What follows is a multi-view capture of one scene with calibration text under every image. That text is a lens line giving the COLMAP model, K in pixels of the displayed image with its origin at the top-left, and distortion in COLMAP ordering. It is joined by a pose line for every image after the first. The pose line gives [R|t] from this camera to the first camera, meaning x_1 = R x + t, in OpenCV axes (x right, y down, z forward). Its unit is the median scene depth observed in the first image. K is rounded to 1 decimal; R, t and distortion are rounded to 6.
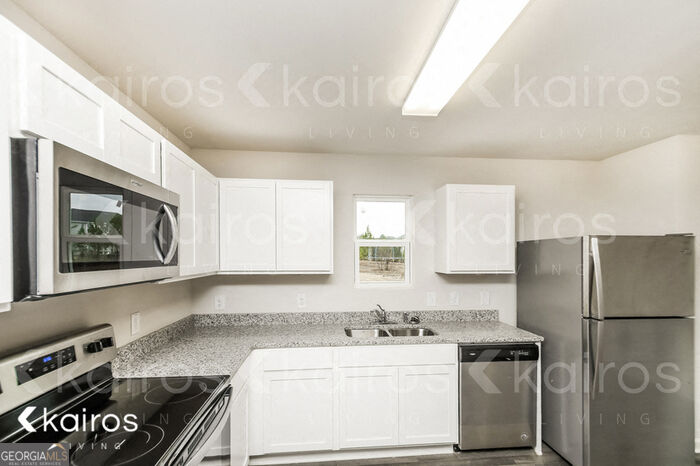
lens RADIAL K [[327.8, 0, 352.3], [0, 327.8, 257.8], [0, 0, 1]] dist [0.000201, -0.000005]
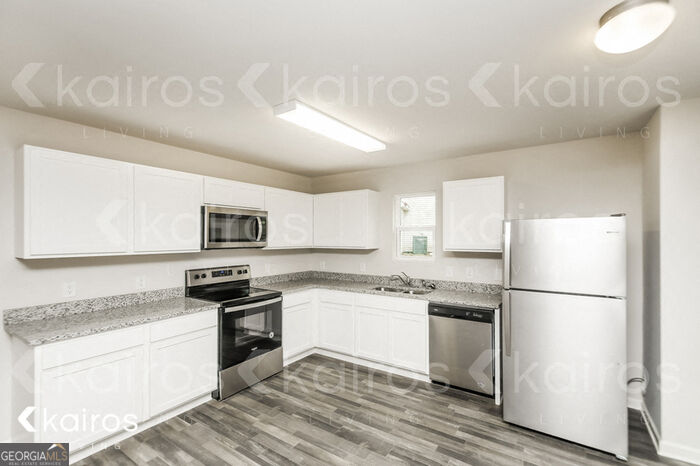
lens RADIAL K [[322.5, 0, 349.9], [0, 322.5, 240.4], [0, 0, 1]] dist [0.000855, -0.000202]
pose [[0.758401, -0.000265, -0.651789, 0.870312], [-0.004267, 0.999976, -0.005372, 0.013652], [0.651775, 0.006855, 0.758382, -0.223773]]
